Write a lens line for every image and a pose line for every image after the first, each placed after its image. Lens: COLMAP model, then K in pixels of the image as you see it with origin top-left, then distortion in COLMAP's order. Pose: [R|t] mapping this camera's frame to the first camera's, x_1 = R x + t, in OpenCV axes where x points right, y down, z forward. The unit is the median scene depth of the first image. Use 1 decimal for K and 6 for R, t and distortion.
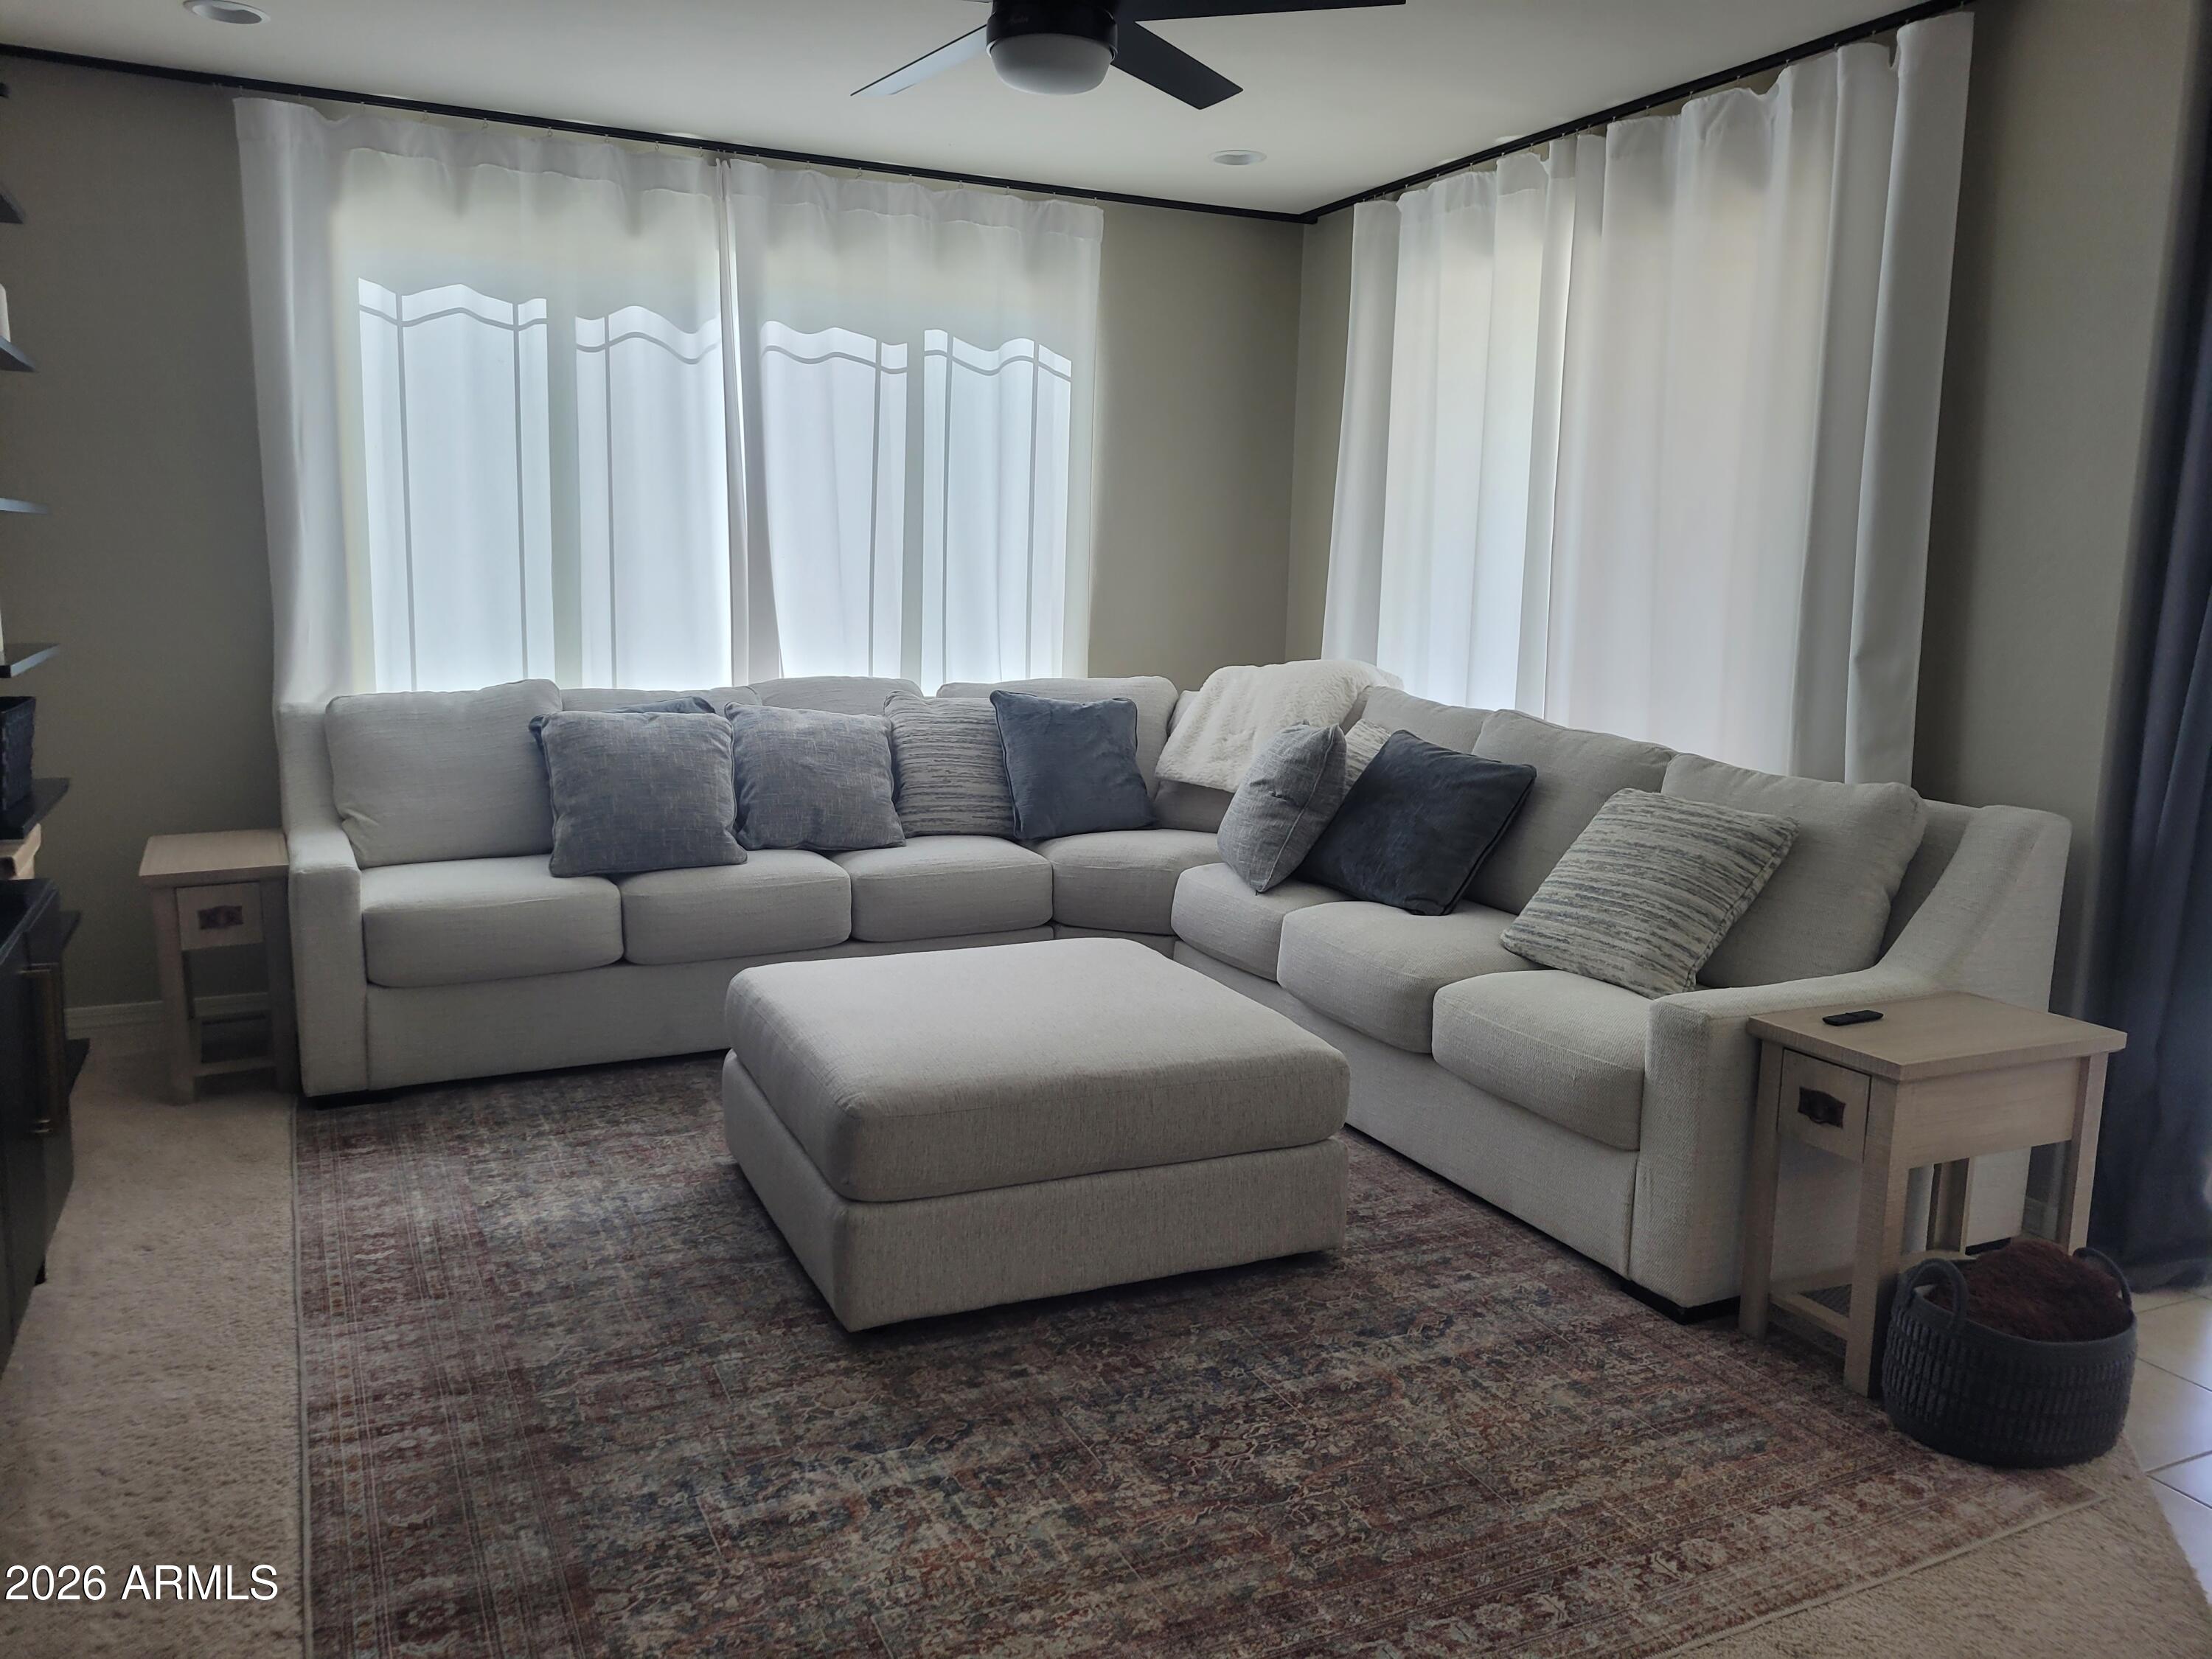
lens RADIAL K [[1654.7, 0, 1110.5], [0, 1654.7, 827.3], [0, 0, 1]] dist [0.049308, -0.034222]
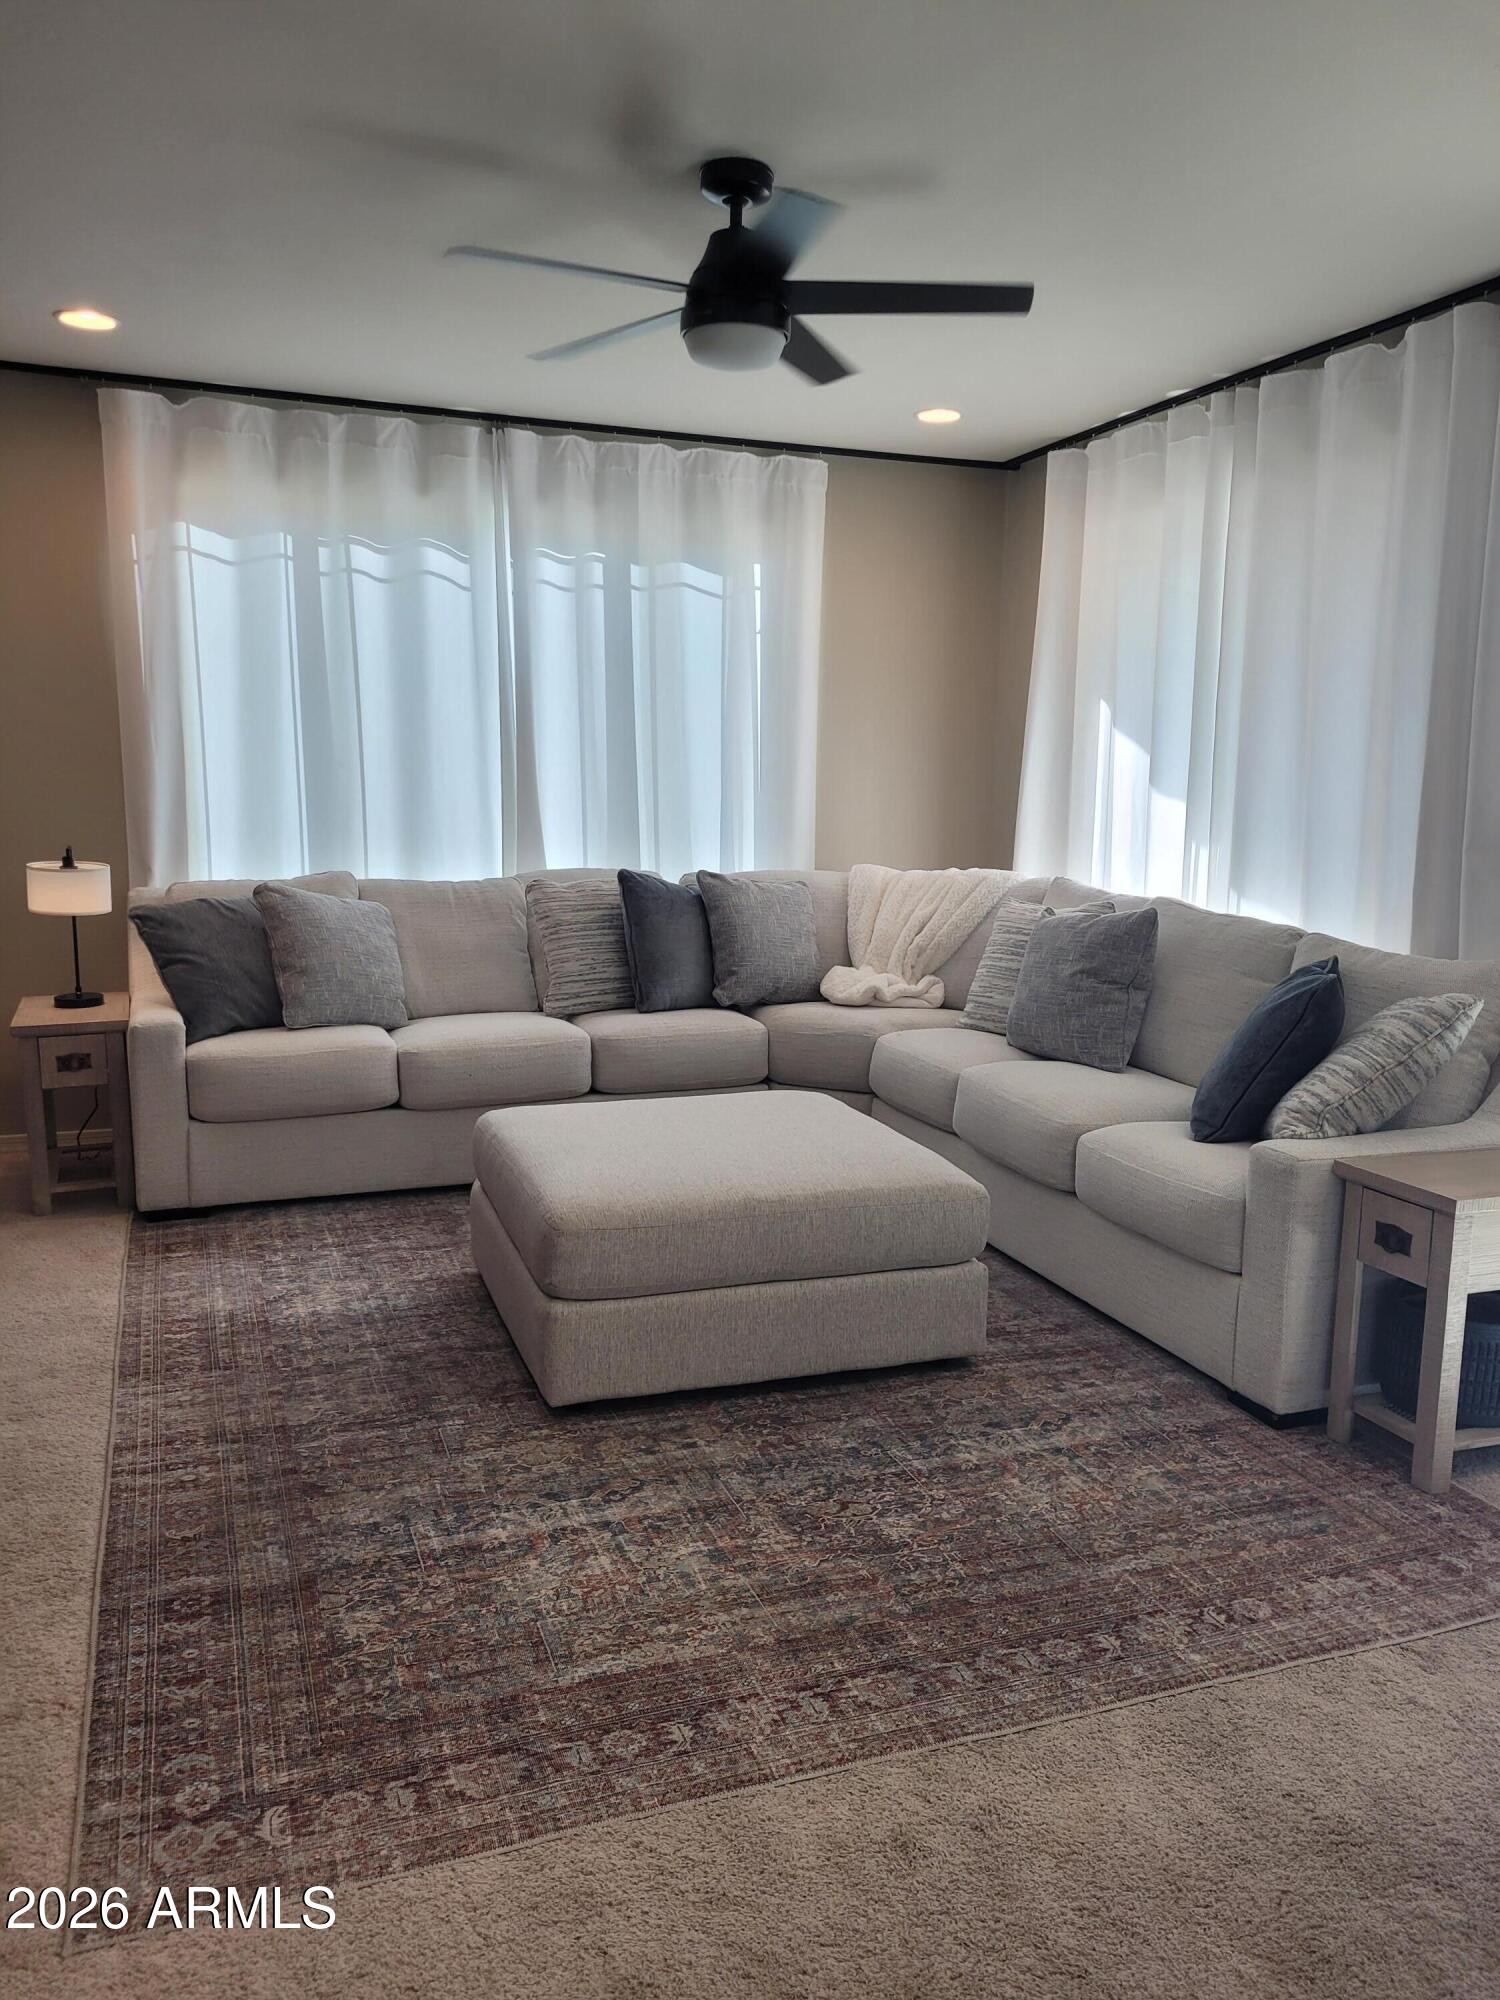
lens RADIAL K [[1496.1, 0, 750.7], [0, 1496.1, 1002.2], [0, 0, 1]] dist [0.049308, -0.034222]
pose [[0.995649, 0.010135, -0.092627, 0.087236], [-0.011012, 0.999899, -0.008967, 0.021726], [0.092526, 0.009948, 0.995661, -0.069797]]
